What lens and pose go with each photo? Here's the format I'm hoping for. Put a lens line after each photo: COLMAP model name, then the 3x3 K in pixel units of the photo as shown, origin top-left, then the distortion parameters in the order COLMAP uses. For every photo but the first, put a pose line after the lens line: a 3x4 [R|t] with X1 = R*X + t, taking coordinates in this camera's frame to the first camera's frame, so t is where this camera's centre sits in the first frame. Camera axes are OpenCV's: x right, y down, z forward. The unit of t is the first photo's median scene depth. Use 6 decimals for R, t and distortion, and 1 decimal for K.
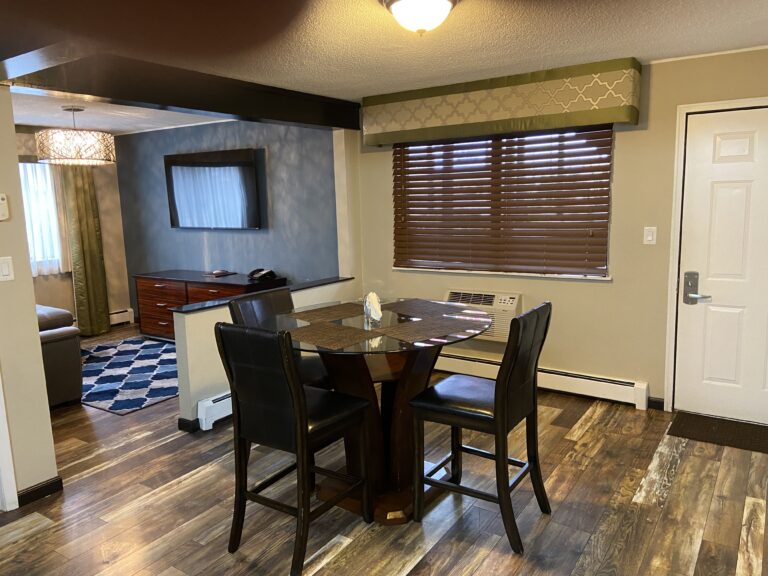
lens RADIAL K [[581.9, 0, 384.0], [0, 581.9, 288.0], [0, 0, 1]] dist [0.064404, -0.005123]
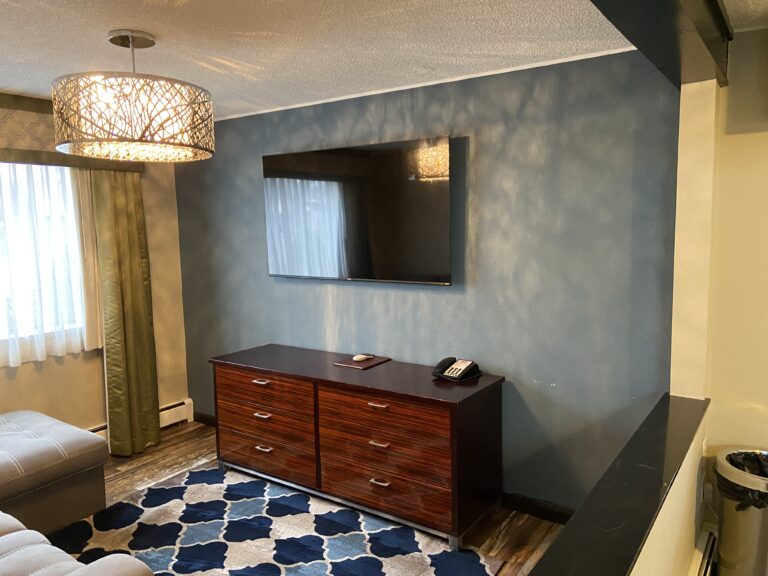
lens RADIAL K [[581.2, 0, 379.0], [0, 581.2, 296.8], [0, 0, 1]] dist [0.090571, -0.000627]
pose [[0.999832, 0.010773, -0.014840, -0.247086], [-0.011236, 0.999440, -0.031526, -0.065552], [0.014492, 0.031688, 0.999393, 0.415389]]
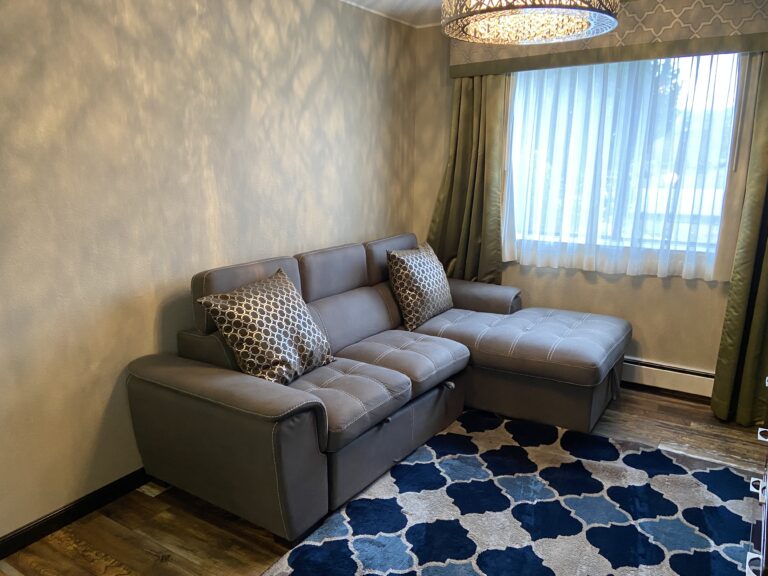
lens RADIAL K [[574.9, 0, 384.9], [0, 574.9, 299.3], [0, 0, 1]] dist [0.118124, -0.139853]
pose [[0.025505, 0.261571, -0.964847, -0.065274], [-0.153933, 0.954678, 0.254745, -0.097316], [0.987752, 0.142025, 0.064613, 0.712509]]
